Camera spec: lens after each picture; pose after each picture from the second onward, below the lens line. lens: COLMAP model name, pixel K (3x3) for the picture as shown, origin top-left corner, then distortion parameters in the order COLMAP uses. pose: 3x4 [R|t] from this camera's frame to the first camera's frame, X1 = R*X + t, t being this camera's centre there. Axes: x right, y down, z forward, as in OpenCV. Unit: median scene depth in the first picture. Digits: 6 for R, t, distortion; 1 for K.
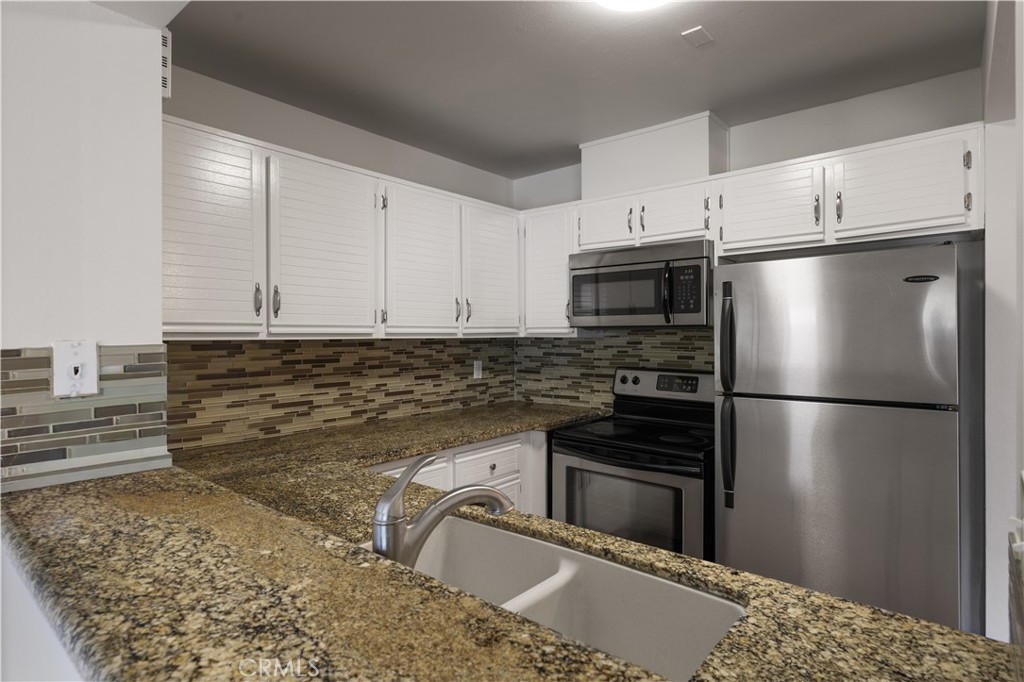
lens RADIAL K [[549.6, 0, 501.7], [0, 549.6, 335.7], [0, 0, 1]] dist [0.002382, -0.000228]
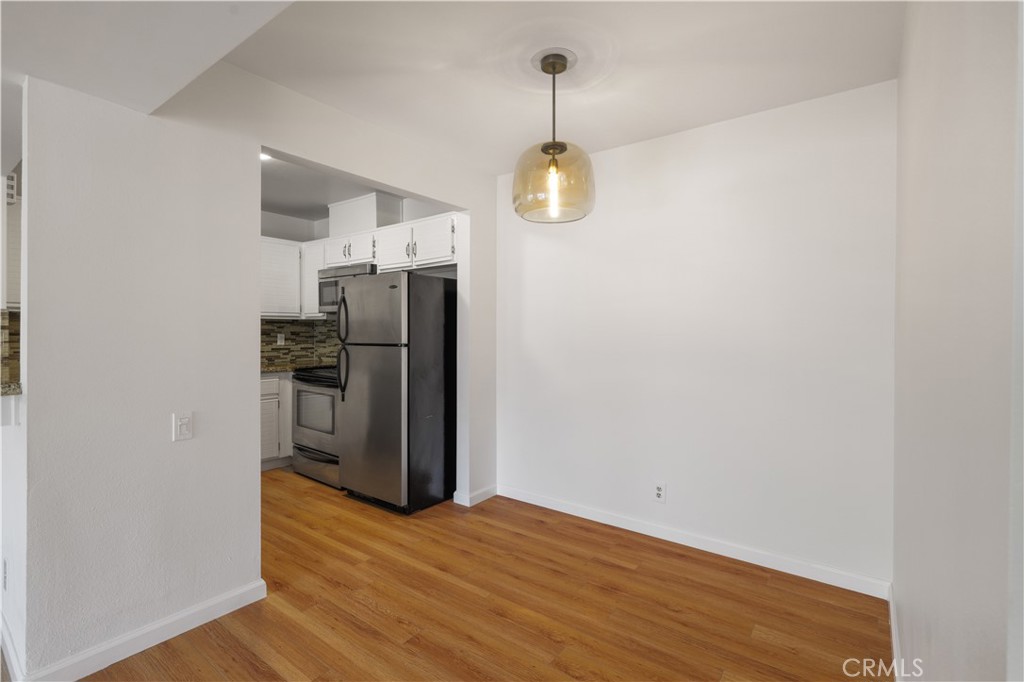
lens RADIAL K [[478.8, 0, 510.7], [0, 478.8, 335.2], [0, 0, 1]] dist [0.001117, 0.000110]
pose [[0.998233, 0.009713, 0.058621, 0.661054], [-0.009887, 0.999948, 0.002687, 0.046889], [-0.058592, -0.003262, 0.998277, -0.540443]]
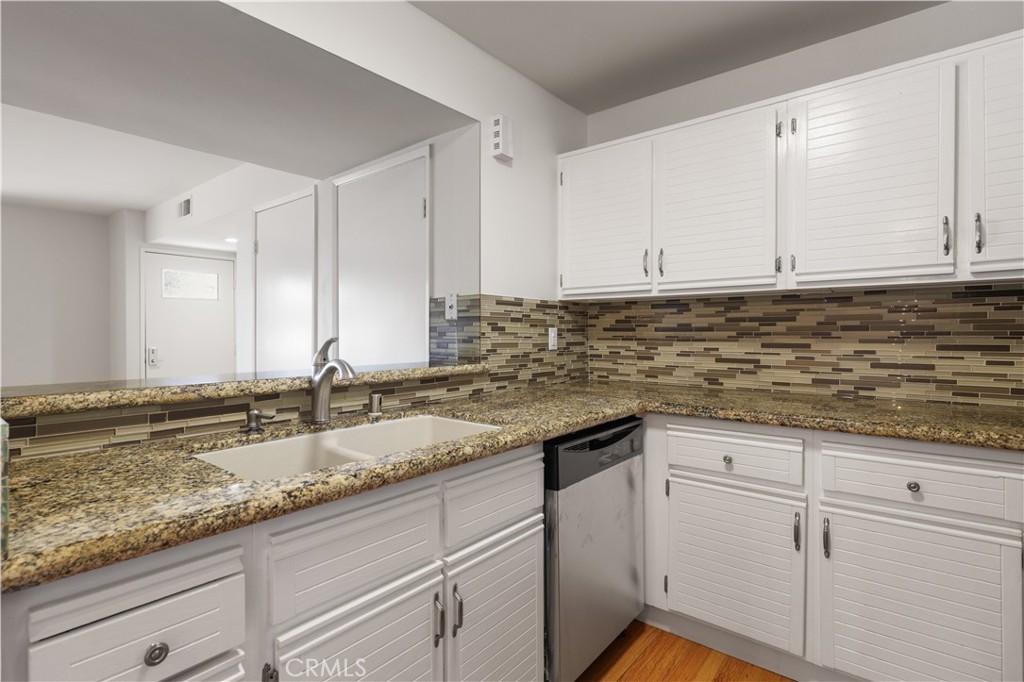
lens RADIAL K [[501.3, 0, 511.4], [0, 501.3, 335.1], [0, 0, 1]] dist [-0.002127, 0.000587]
pose [[0.012568, 0.007532, -0.999893, 0.484471], [-0.003636, 0.999965, 0.007487, 0.063543], [0.999914, 0.003542, 0.012595, 0.503481]]
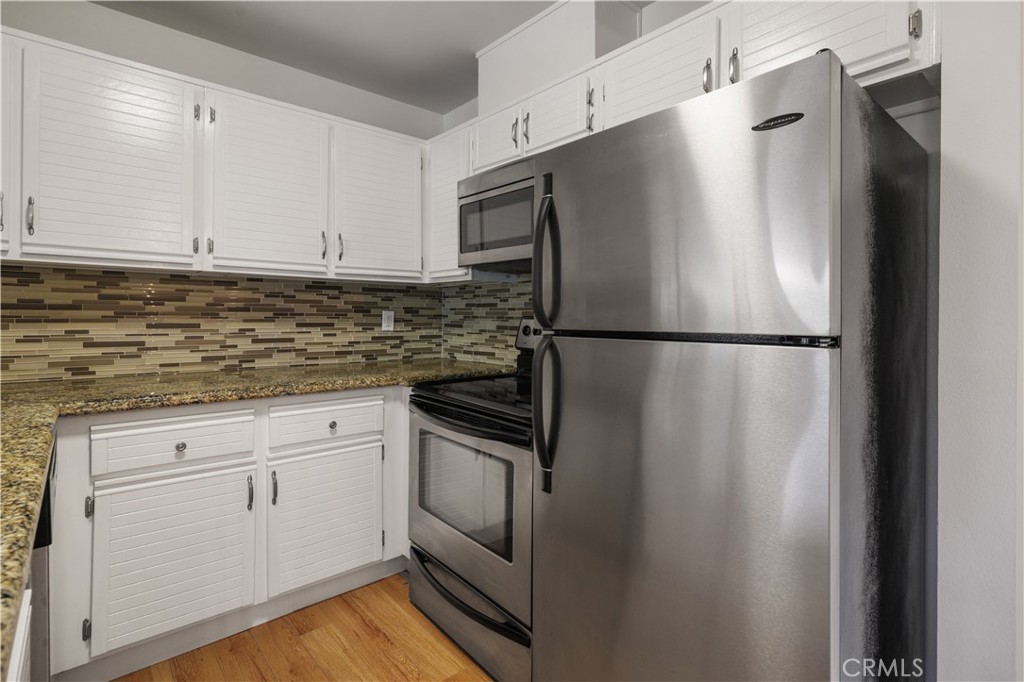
lens RADIAL K [[501.3, 0, 508.1], [0, 501.3, 317.2], [0, 0, 1]] dist [-0.002127, 0.000587]
pose [[0.988072, 0.013546, -0.153397, 0.334971], [-0.013737, 0.999906, -0.000190, 0.064205], [0.153380, 0.002295, 0.988165, 0.258130]]
